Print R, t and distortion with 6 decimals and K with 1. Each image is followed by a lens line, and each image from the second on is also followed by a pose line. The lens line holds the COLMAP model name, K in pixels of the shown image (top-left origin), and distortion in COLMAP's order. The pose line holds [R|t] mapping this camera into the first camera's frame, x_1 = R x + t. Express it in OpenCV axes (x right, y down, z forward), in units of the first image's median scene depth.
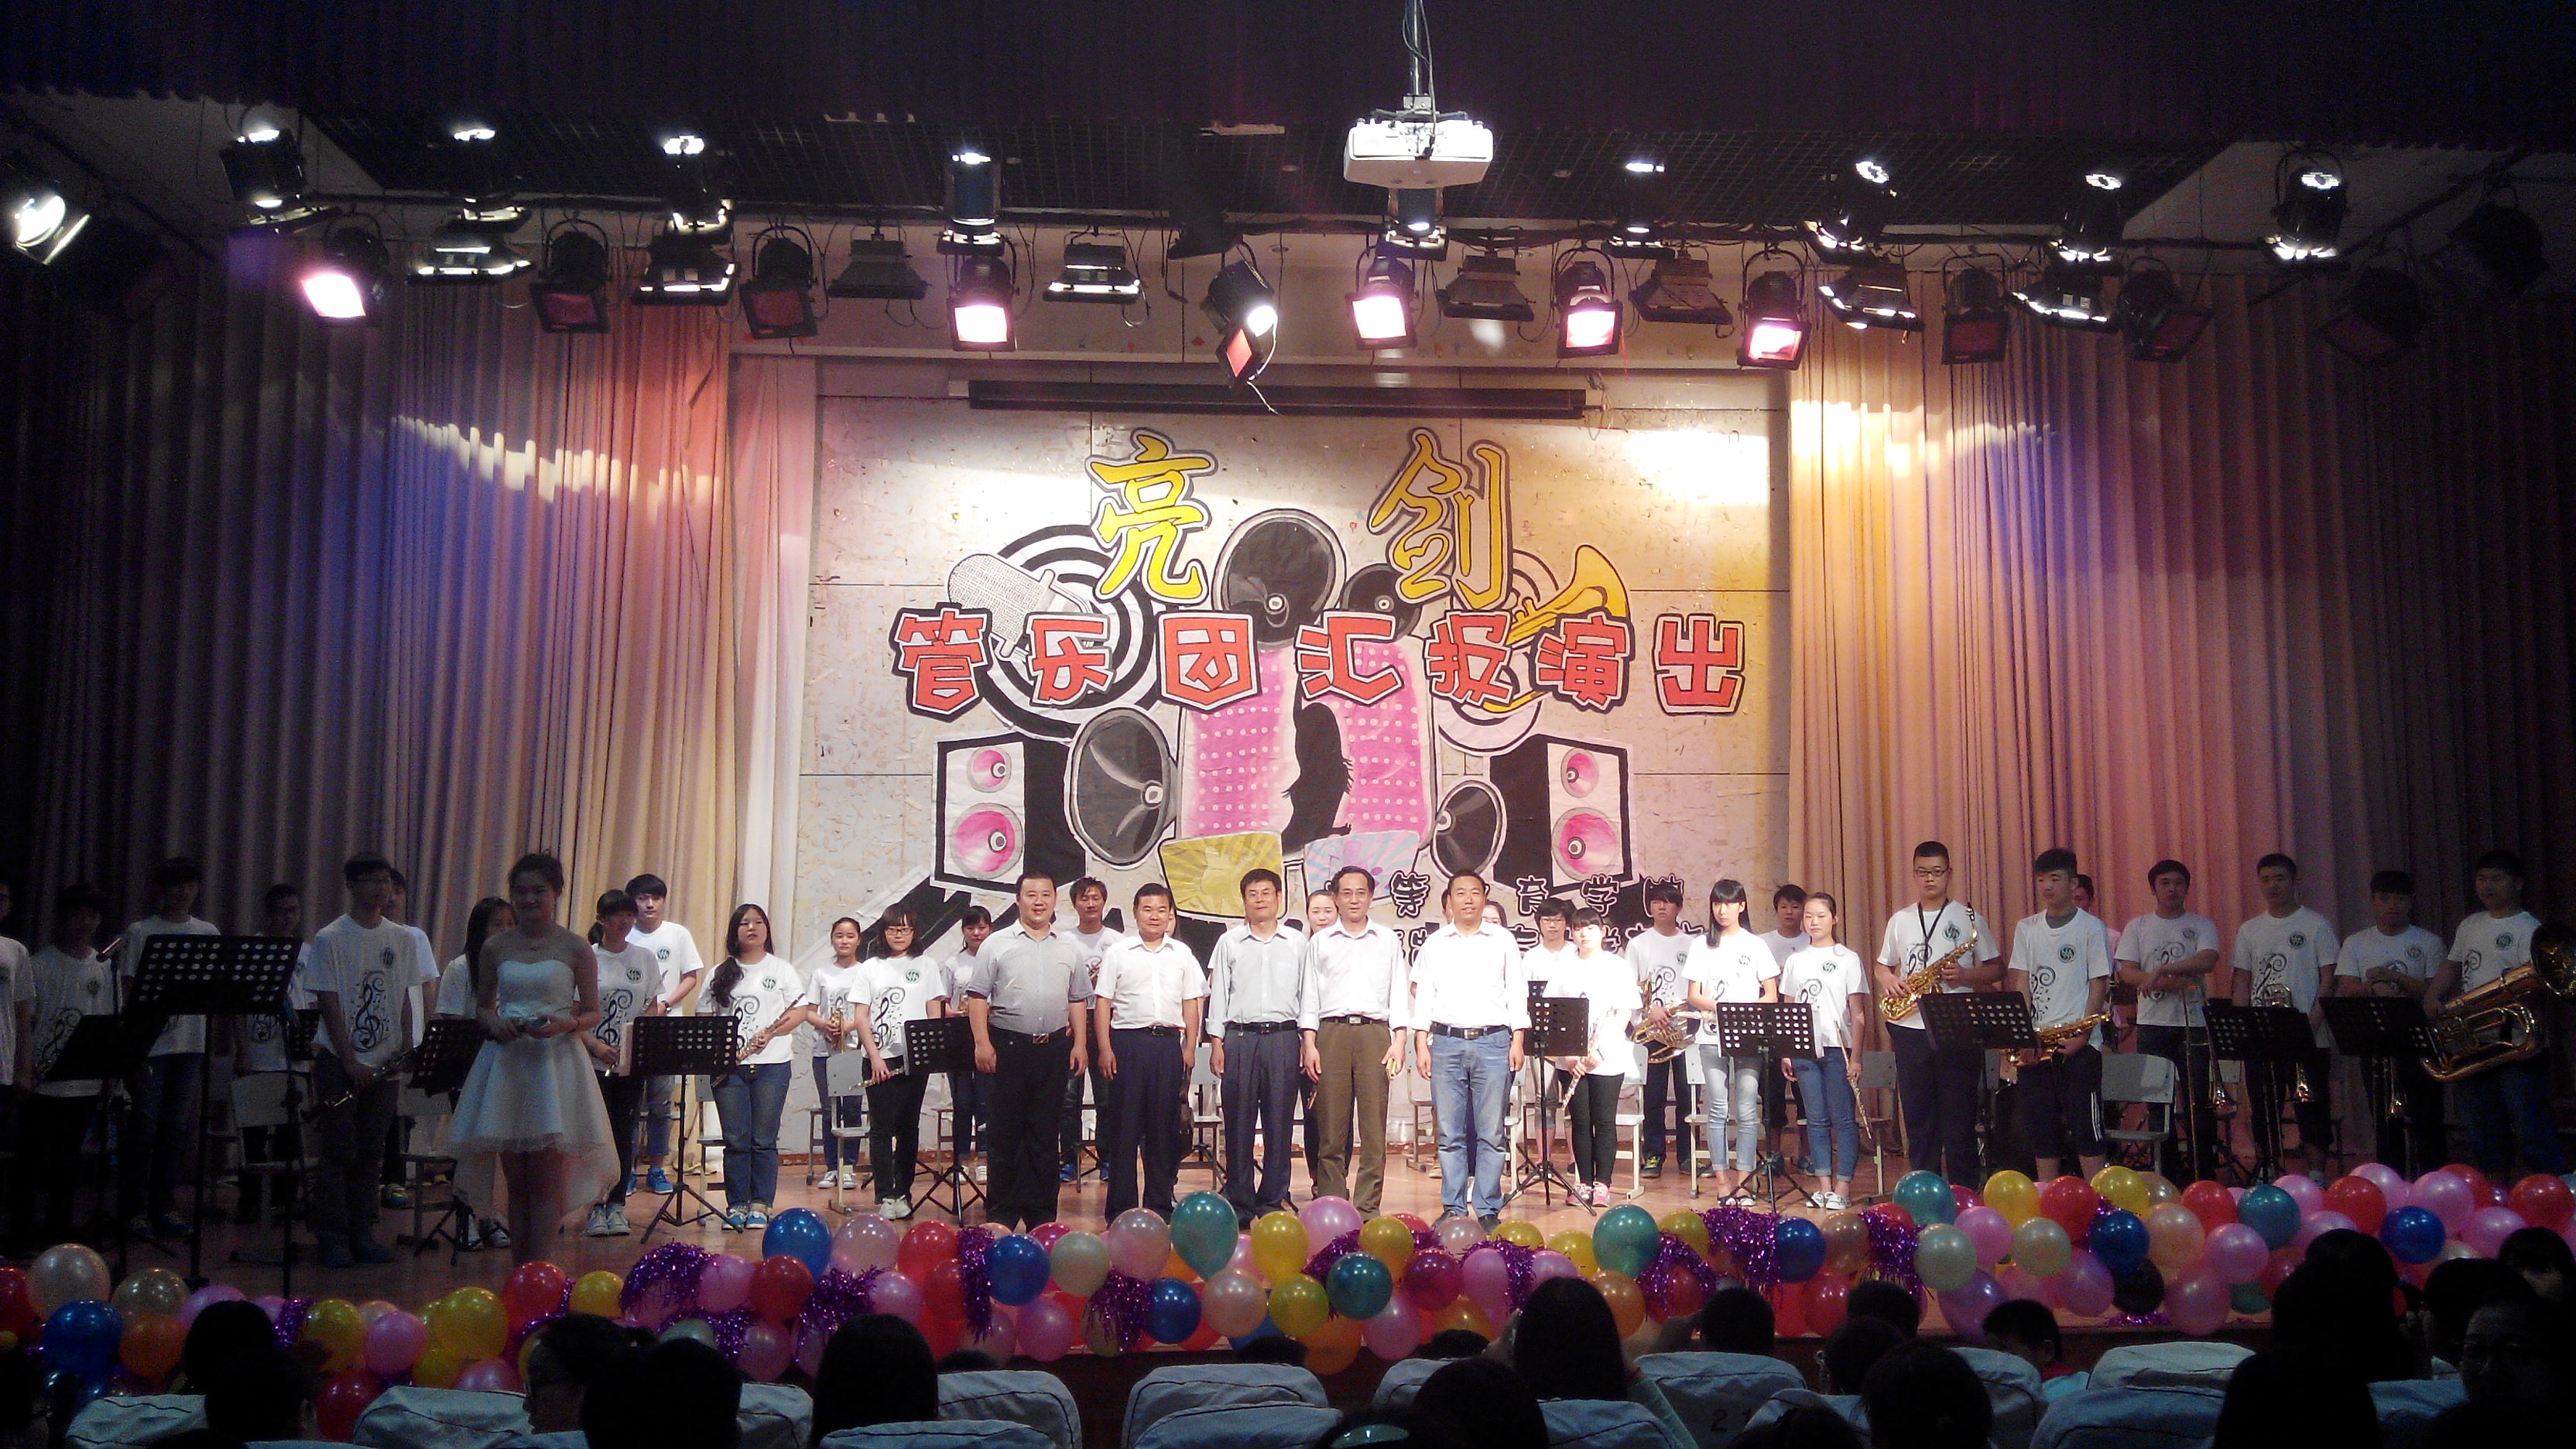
lens RADIAL K [[2265.0, 0, 1341.4], [0, 2265.0, 727.5], [0, 0, 1]] dist [0.110905, -0.240946]
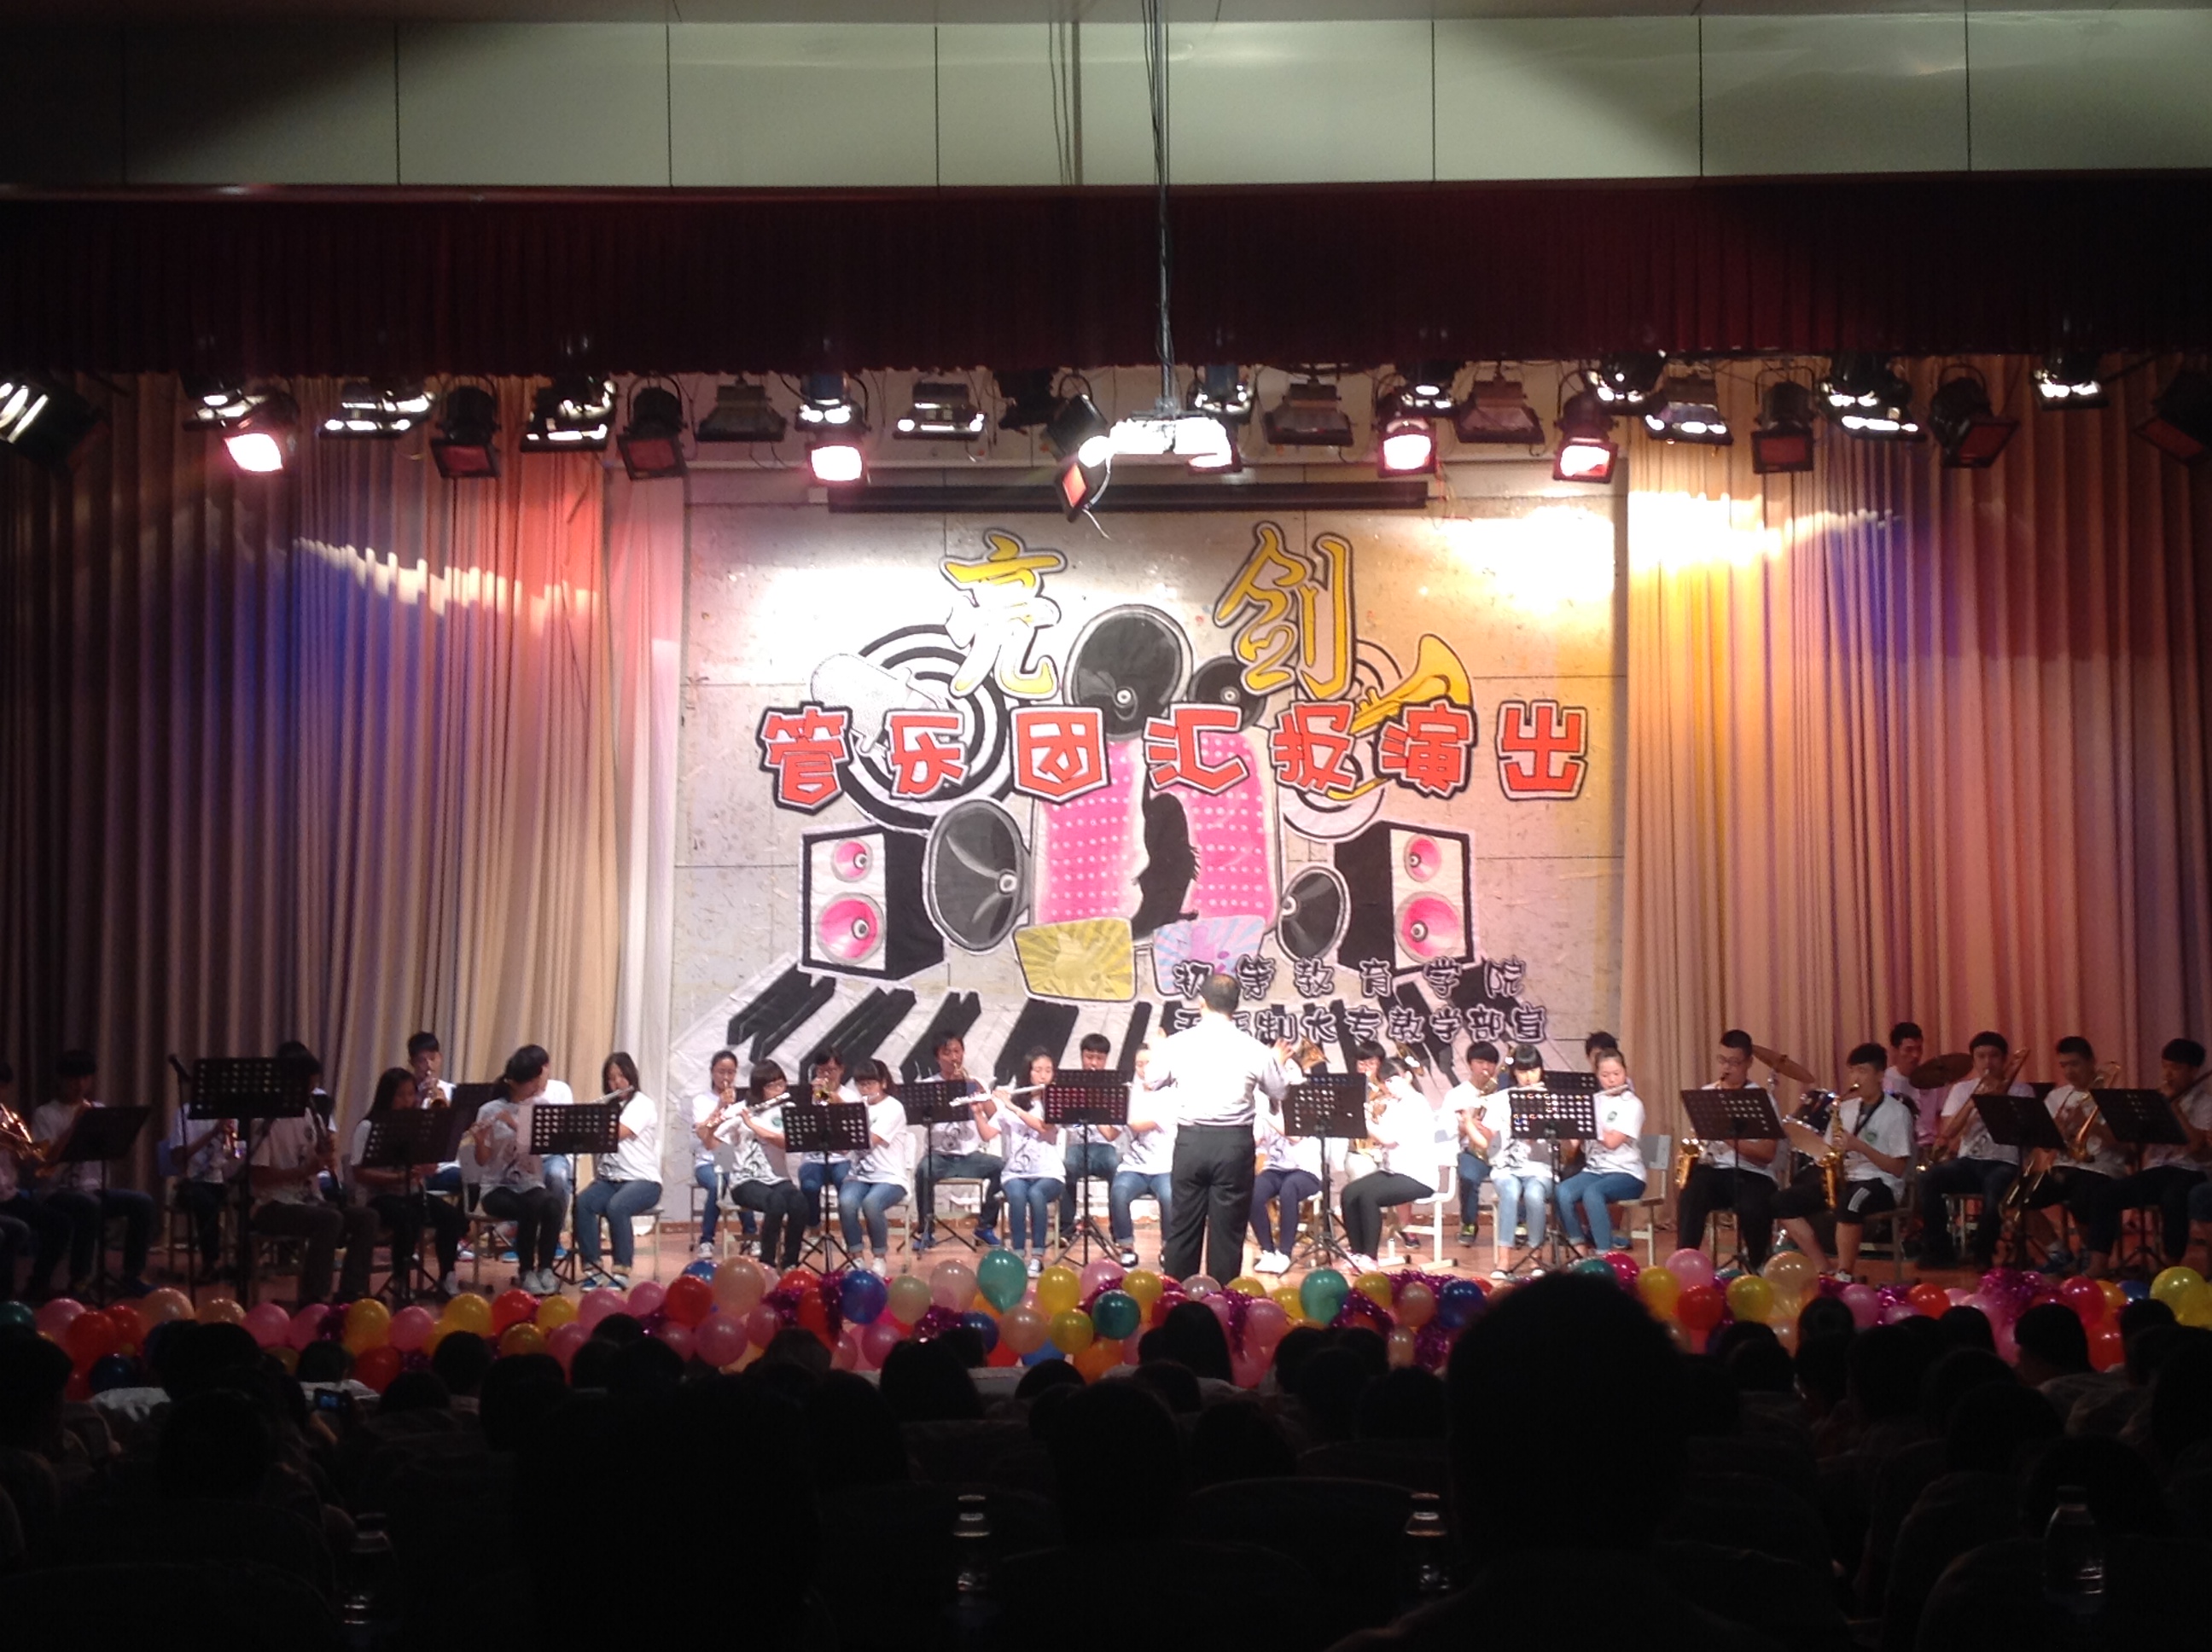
lens RADIAL K [[2724.6, 0, 1106.0], [0, 2724.6, 826.0], [0, 0, 1]] dist [0.143628, -0.365406]
pose [[0.997624, -0.006228, -0.068605, 0.048049], [0.009118, 0.999080, 0.041895, -0.048563], [0.068281, -0.042421, 0.996764, -0.244499]]
